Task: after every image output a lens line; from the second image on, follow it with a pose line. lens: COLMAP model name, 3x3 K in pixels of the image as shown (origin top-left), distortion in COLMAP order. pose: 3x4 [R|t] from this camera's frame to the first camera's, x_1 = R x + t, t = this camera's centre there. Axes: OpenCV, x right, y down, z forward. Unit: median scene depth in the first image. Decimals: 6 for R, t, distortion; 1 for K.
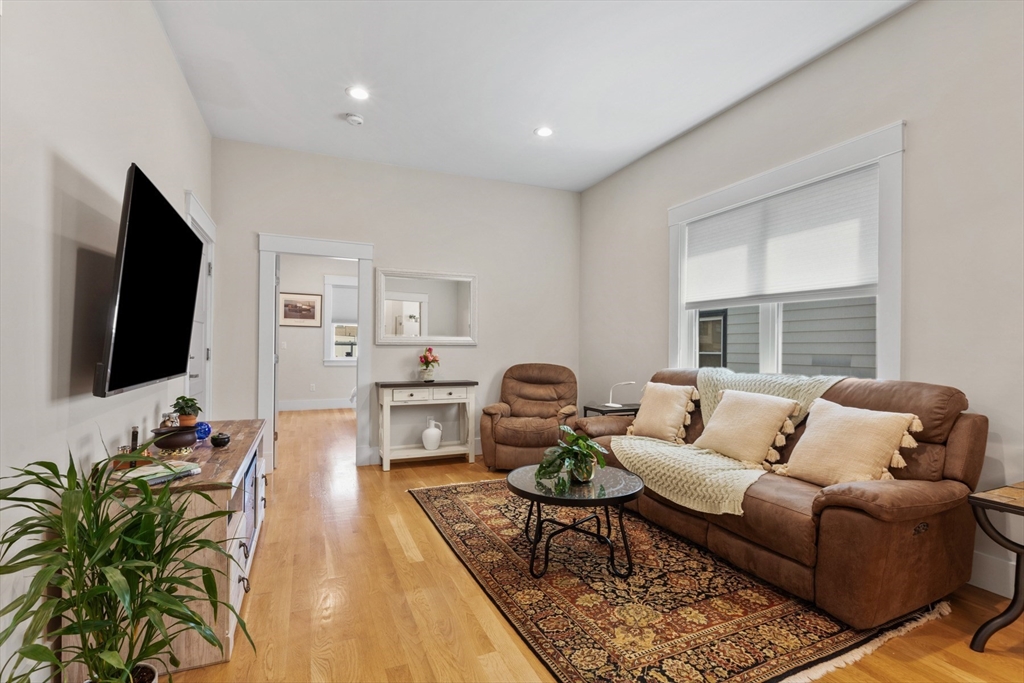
lens RADIAL K [[486.4, 0, 512.7], [0, 486.4, 348.5], [0, 0, 1]] dist [-0.001737, 0.000491]
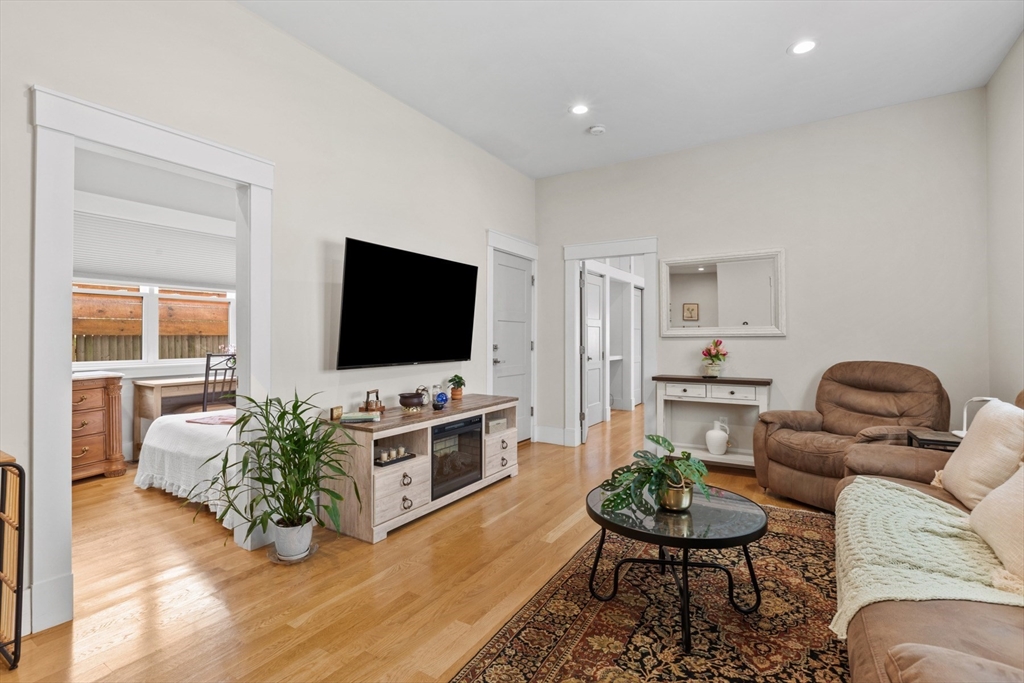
lens RADIAL K [[486.4, 0, 512.9], [0, 486.4, 334.0], [0, 0, 1]] dist [-0.001737, 0.000491]
pose [[0.553946, -0.016689, -0.832385, 0.393040], [0.006310, 0.999855, -0.015848, -0.000451], [0.832528, 0.003527, 0.553971, 0.206726]]
